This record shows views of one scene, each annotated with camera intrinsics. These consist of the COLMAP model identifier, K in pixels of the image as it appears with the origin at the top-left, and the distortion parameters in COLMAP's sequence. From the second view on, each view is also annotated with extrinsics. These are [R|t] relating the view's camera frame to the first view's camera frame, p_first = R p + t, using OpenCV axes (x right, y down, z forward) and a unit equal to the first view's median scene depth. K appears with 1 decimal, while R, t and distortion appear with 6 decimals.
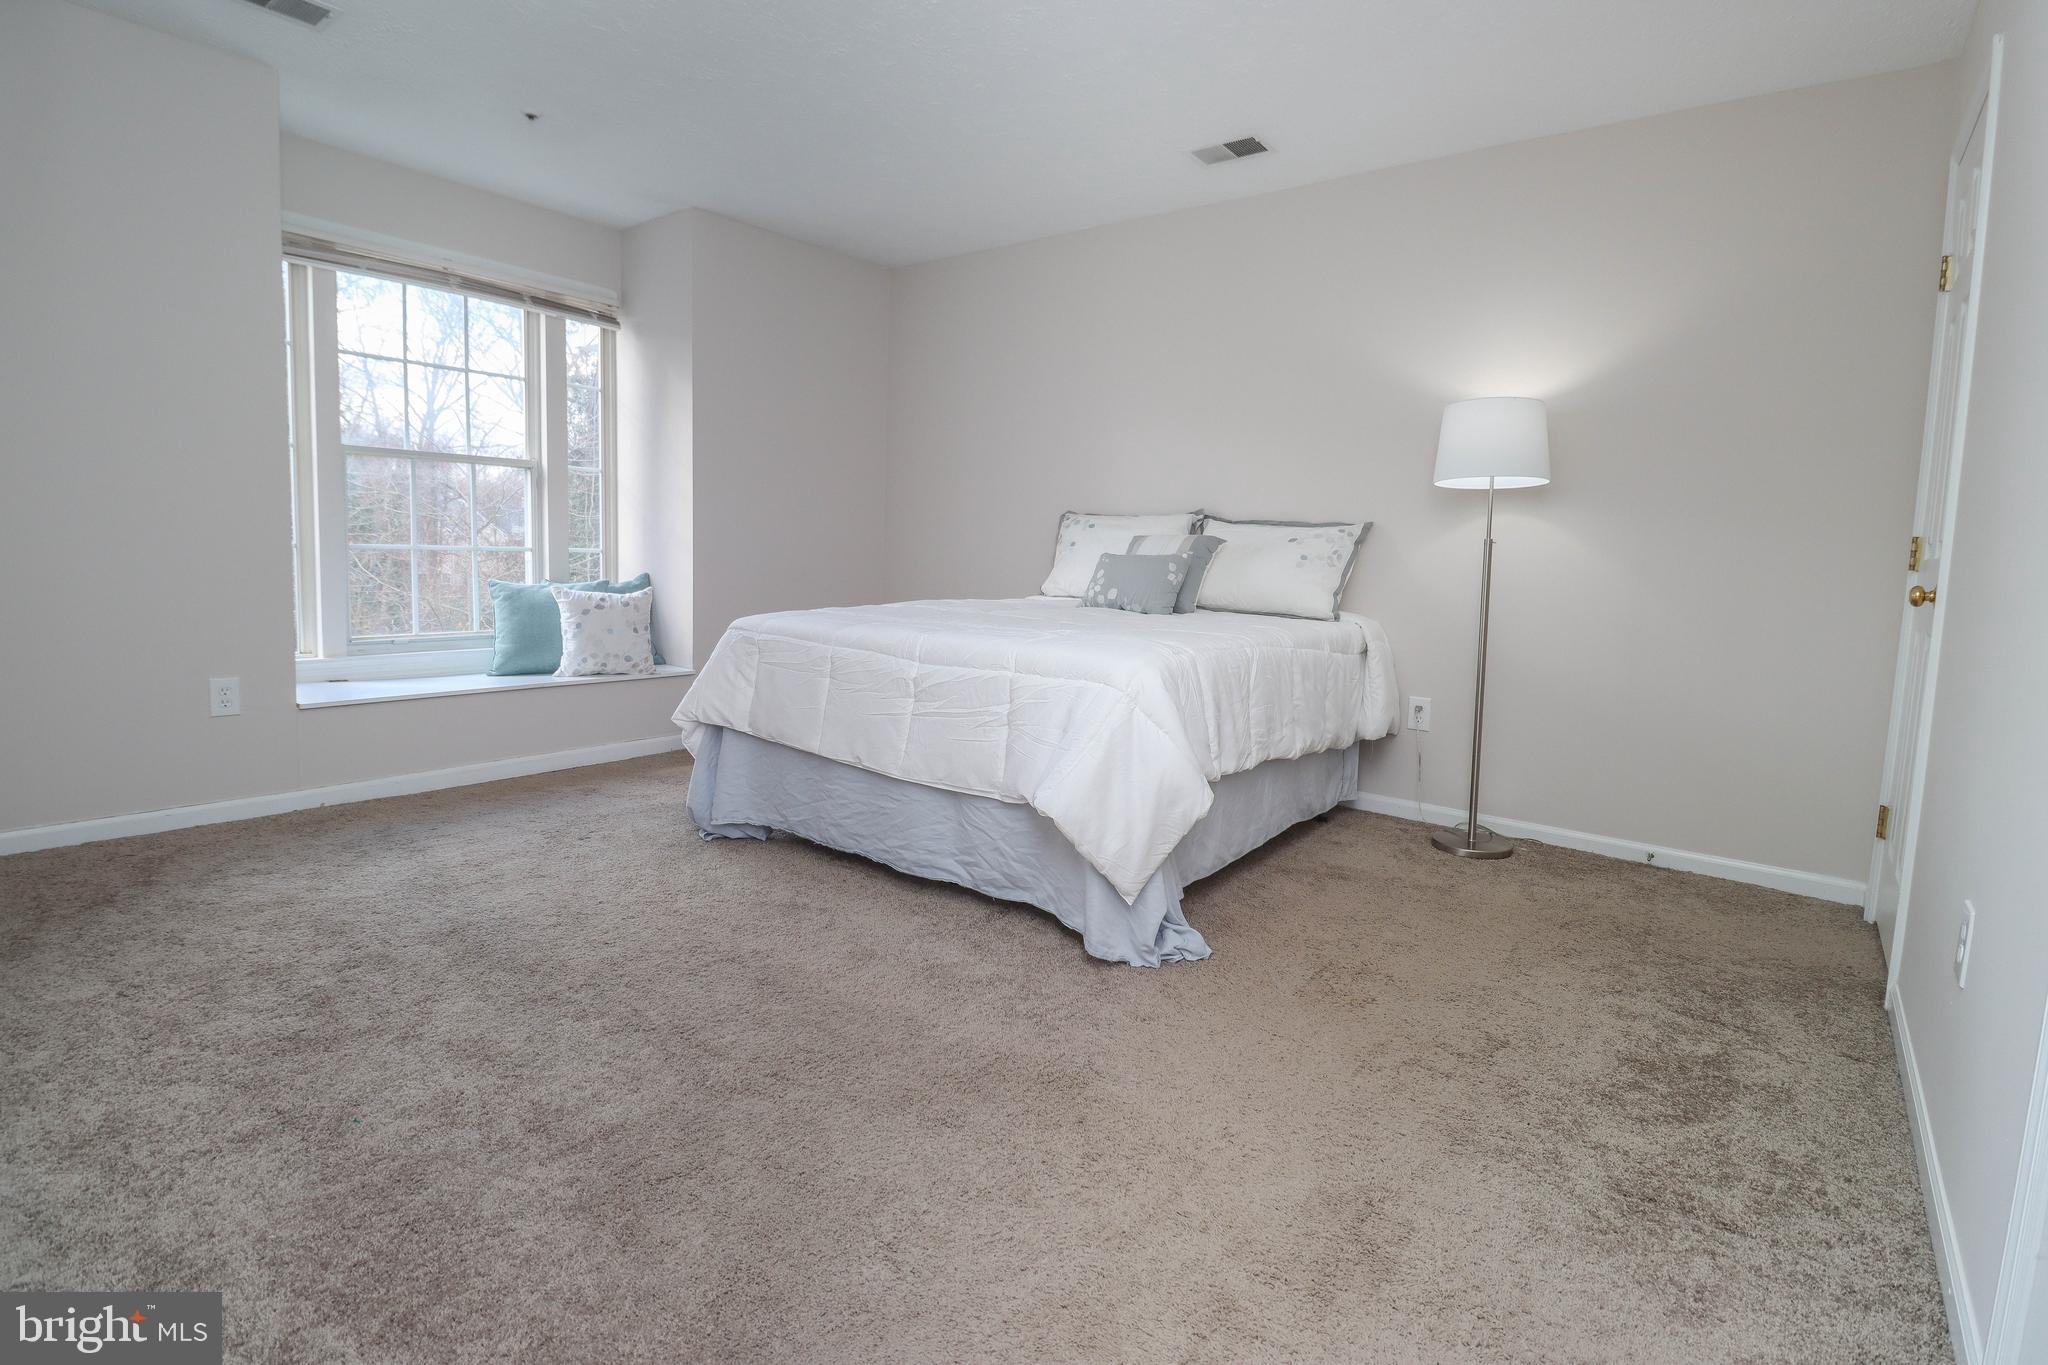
lens RADIAL K [[980.8, 0, 1032.3], [0, 980.8, 672.9], [0, 0, 1]] dist [0.001650, 0.000011]
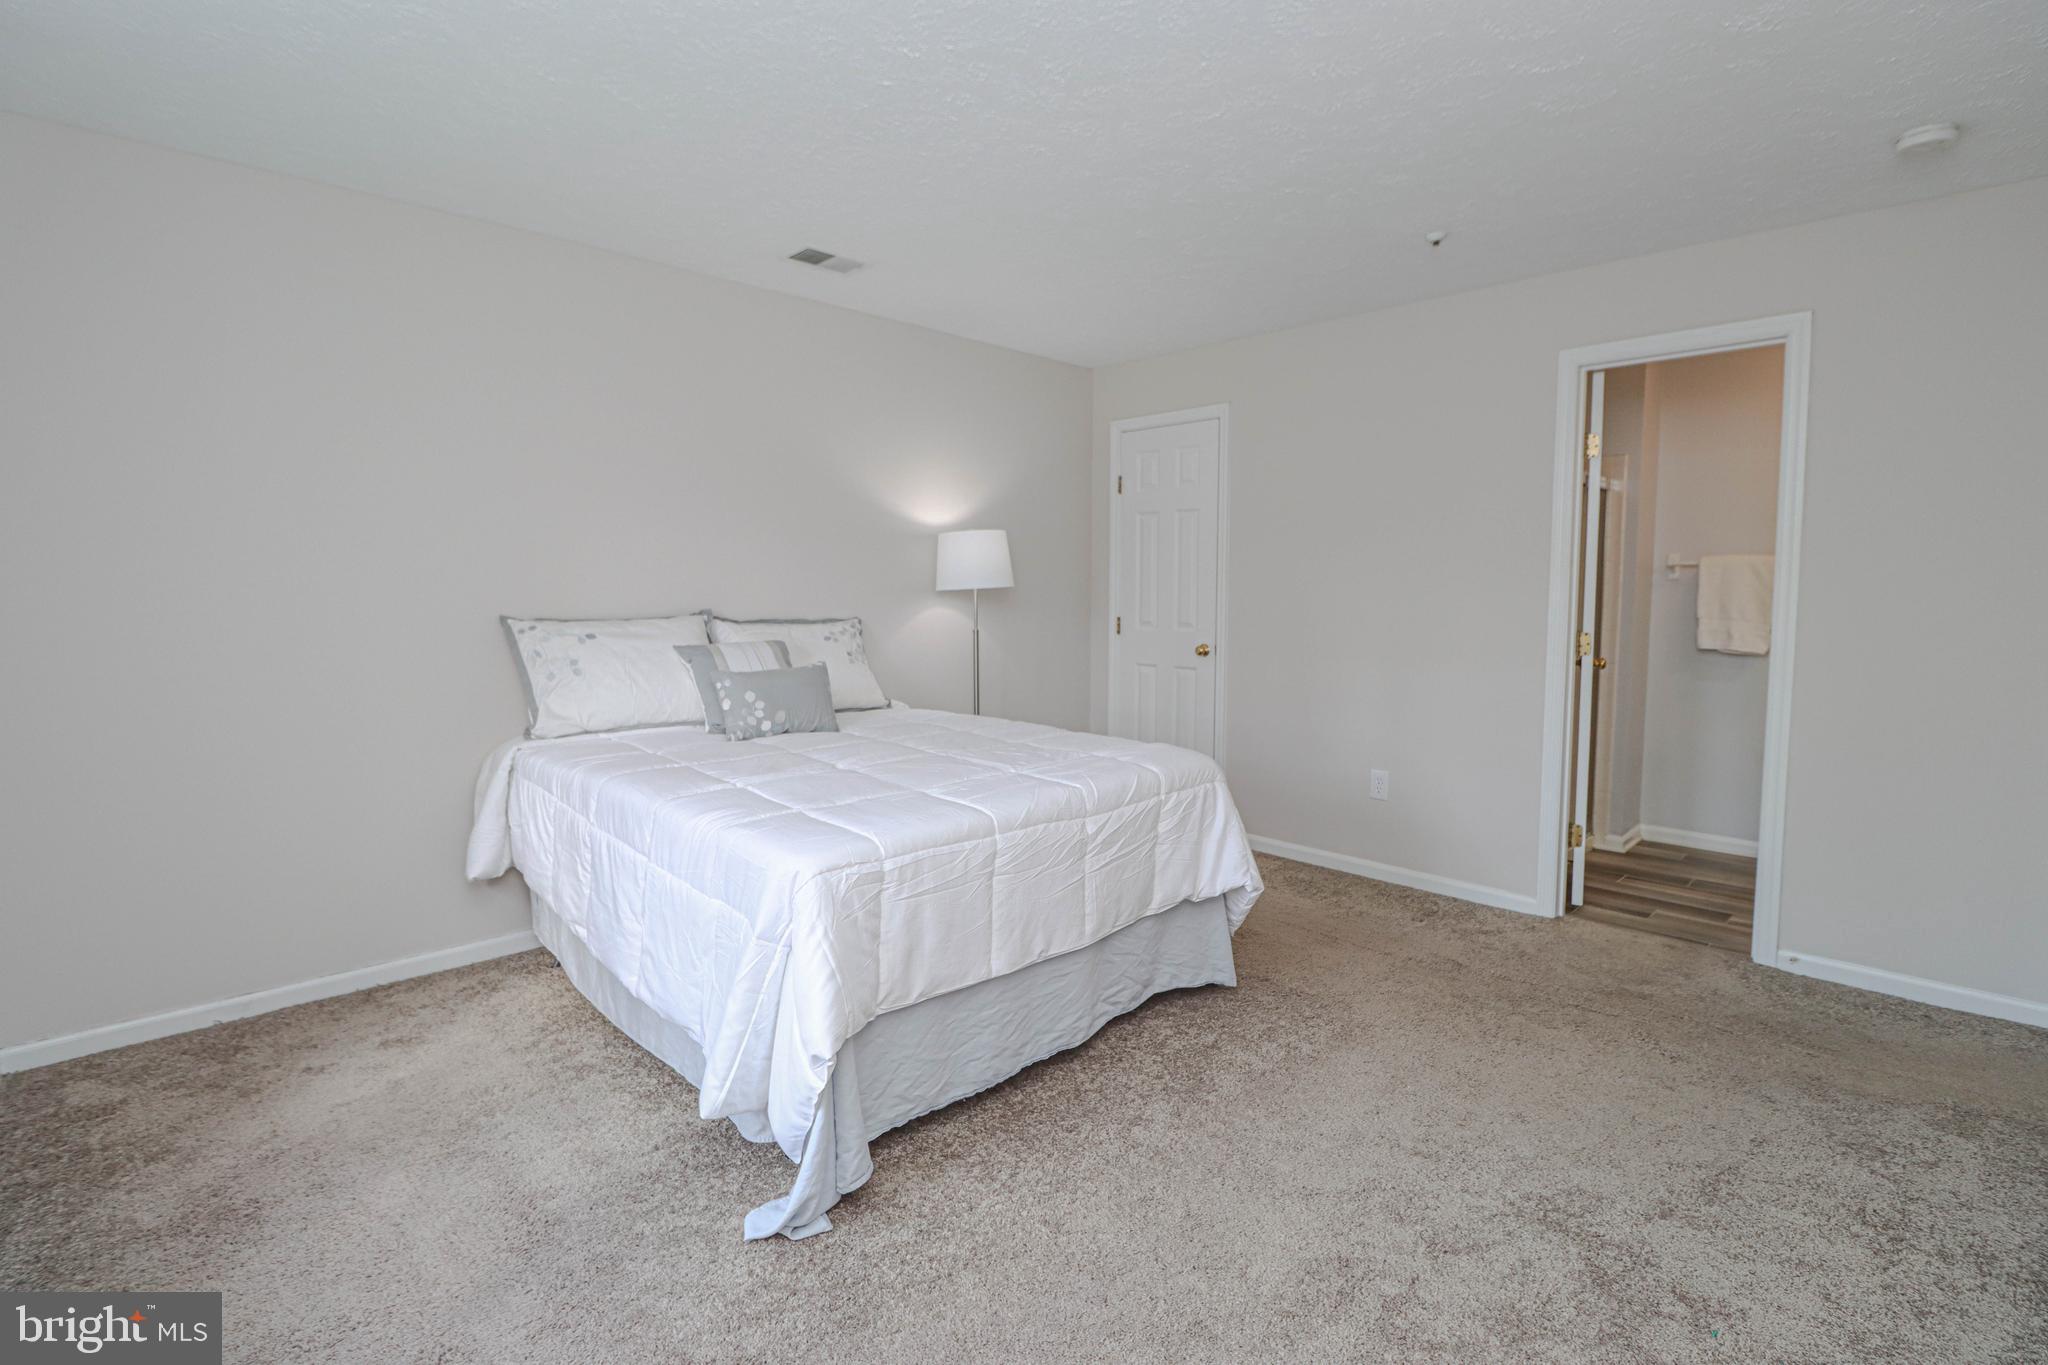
lens RADIAL K [[980.8, 0, 1032.3], [0, 980.8, 672.9], [0, 0, 1]] dist [0.001650, 0.000011]
pose [[0.113300, -0.115546, 0.986819, -0.779576], [0.127900, 0.986647, 0.100842, -0.185743], [-0.985294, 0.114789, 0.126566, 0.690690]]
